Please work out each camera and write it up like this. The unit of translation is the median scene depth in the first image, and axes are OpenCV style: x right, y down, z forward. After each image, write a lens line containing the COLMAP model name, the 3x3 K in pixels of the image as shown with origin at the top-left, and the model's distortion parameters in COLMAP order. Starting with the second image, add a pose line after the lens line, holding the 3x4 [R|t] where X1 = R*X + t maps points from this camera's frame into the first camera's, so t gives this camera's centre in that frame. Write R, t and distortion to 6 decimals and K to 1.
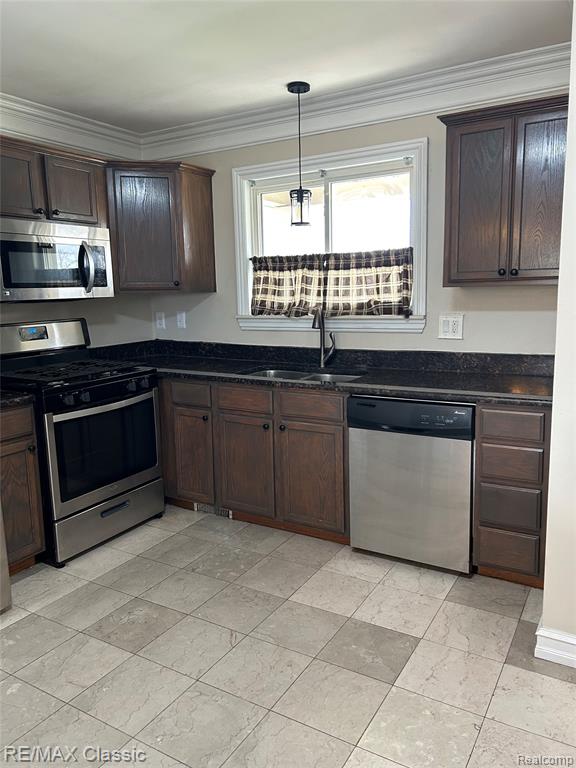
lens RADIAL K [[585.1, 0, 285.5], [0, 585.1, 383.8], [0, 0, 1]] dist [0.032671, -0.001874]
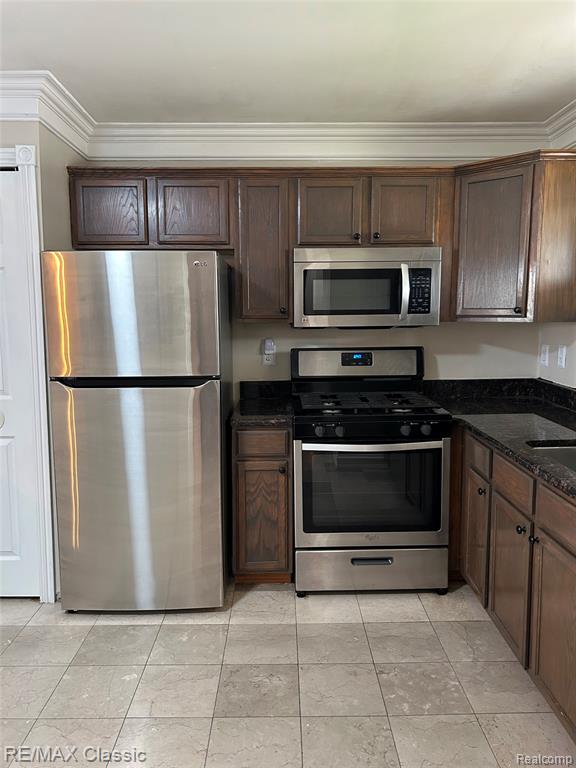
lens RADIAL K [[585.1, 0, 287.8], [0, 585.1, 381.3], [0, 0, 1]] dist [0.032671, -0.001874]
pose [[0.528291, 0.125809, -0.839691, 0.370521], [-0.146472, 0.987638, 0.055823, -0.091765], [0.836334, 0.093500, 0.540188, 0.398752]]
